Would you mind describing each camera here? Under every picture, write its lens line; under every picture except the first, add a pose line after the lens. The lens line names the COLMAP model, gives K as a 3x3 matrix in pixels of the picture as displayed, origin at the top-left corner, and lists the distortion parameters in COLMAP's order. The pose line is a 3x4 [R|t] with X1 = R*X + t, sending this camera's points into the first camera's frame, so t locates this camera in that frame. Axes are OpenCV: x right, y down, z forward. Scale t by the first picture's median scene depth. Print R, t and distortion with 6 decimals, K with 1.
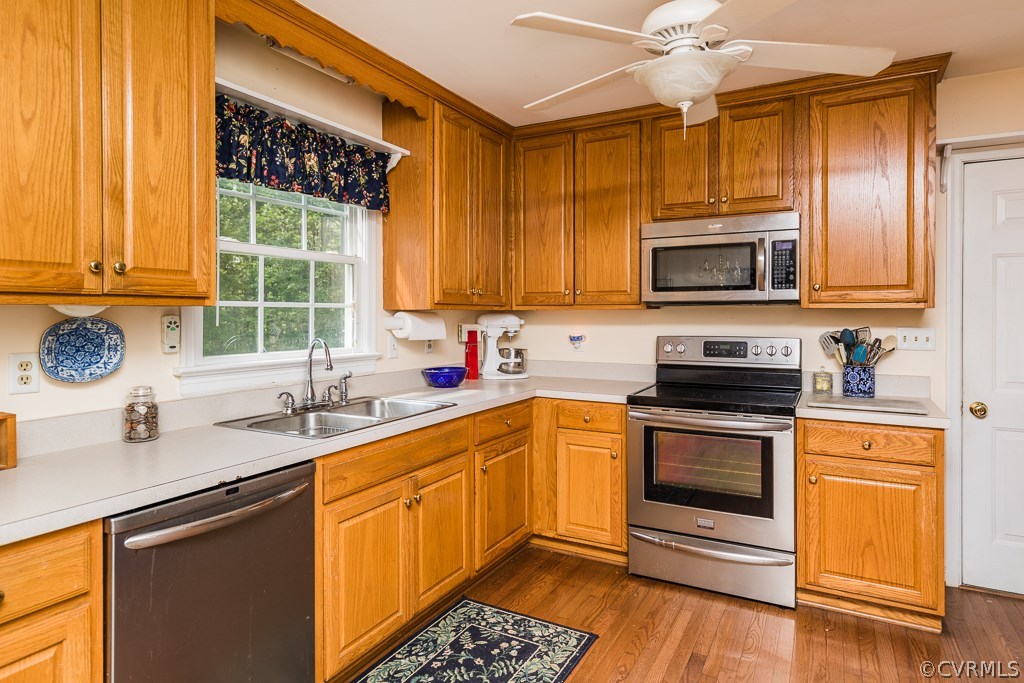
lens RADIAL K [[596.0, 0, 509.4], [0, 596.0, 314.1], [0, 0, 1]] dist [0.007171, 0.000725]
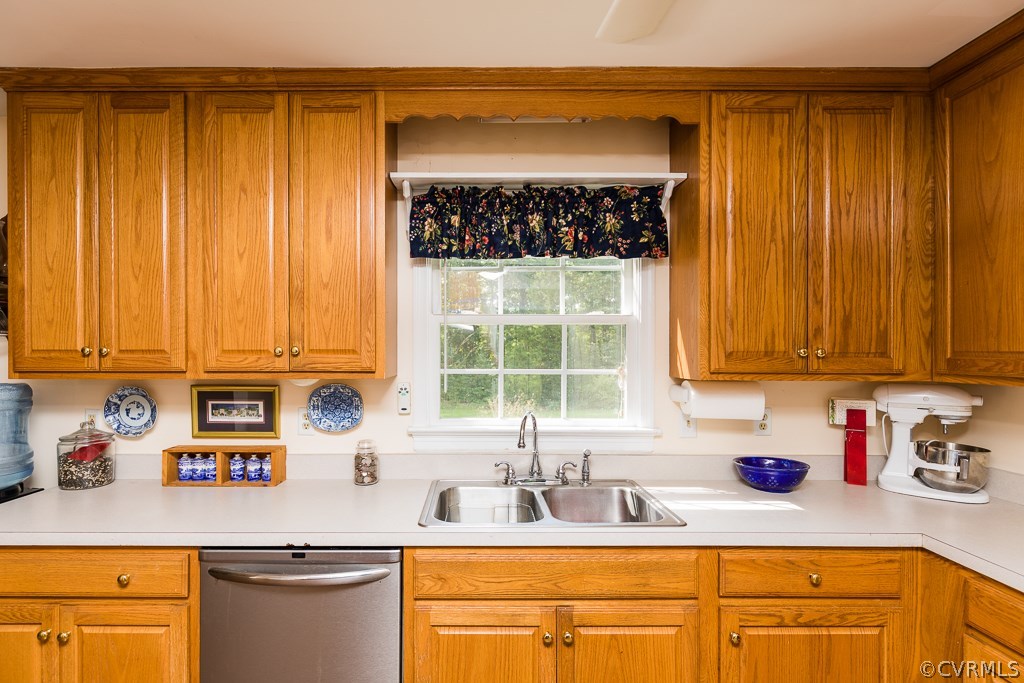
lens RADIAL K [[499.7, 0, 478.5], [0, 499.7, 350.4], [0, 0, 1]] dist [-0.000291, -0.000164]
pose [[0.478066, 0.000388, -0.878324, 0.297028], [-0.002159, 0.999997, -0.000734, -0.047958], [0.878321, 0.002247, 0.478066, 0.503424]]
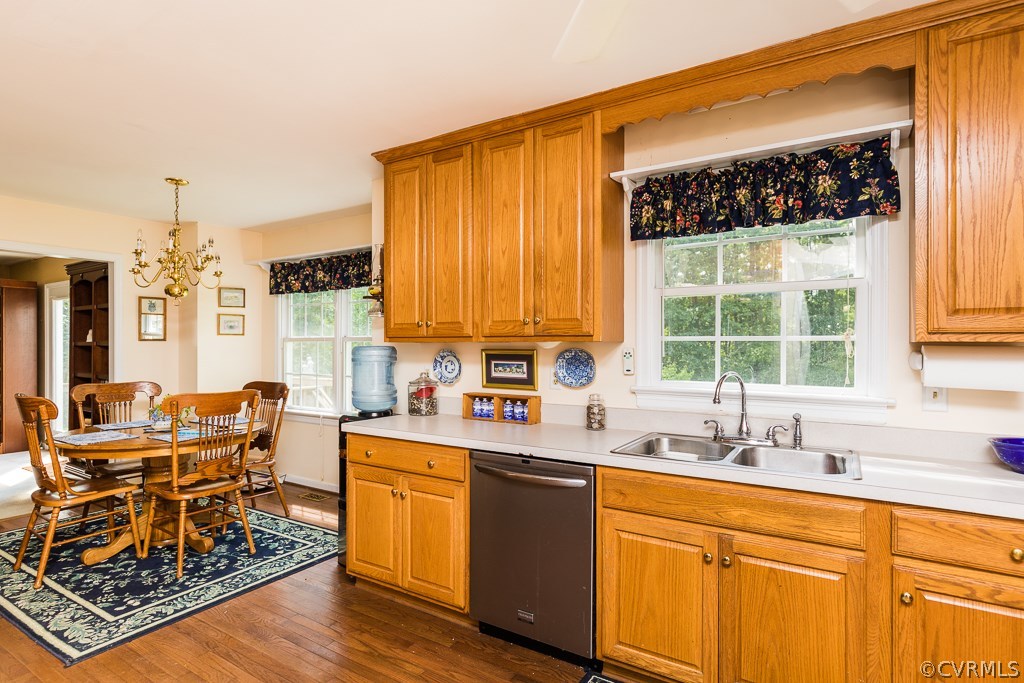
lens RADIAL K [[535.2, 0, 512.0], [0, 535.2, 341.5], [0, 0, 1]] dist [0.000235, -0.000793]
pose [[-0.068116, -0.004015, -0.997669, 0.547045], [-0.002701, 0.999989, -0.003840, -0.005718], [0.997674, 0.002433, -0.068126, 0.626429]]
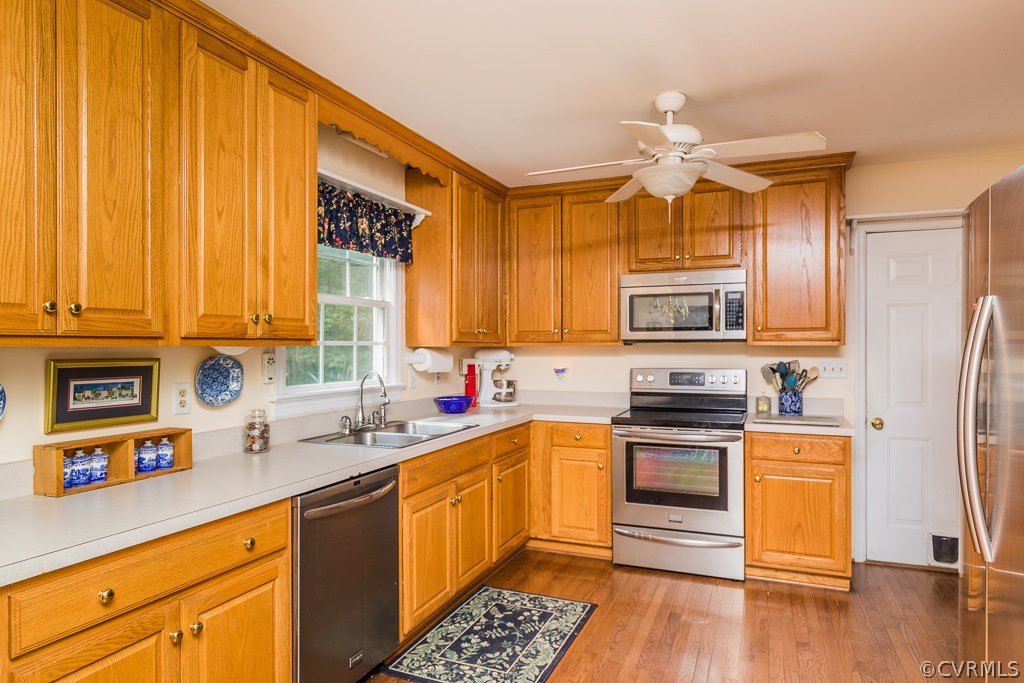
lens RADIAL K [[630.2, 0, 512.0], [0, 630.2, 341.5], [0, 0, 1]] dist [-0.001220, 0.000668]
pose [[0.993577, 0.000075, 0.113154, -0.163783], [0.000817, 0.999969, -0.007834, -0.008582], [-0.113151, 0.007876, 0.993547, -0.278357]]
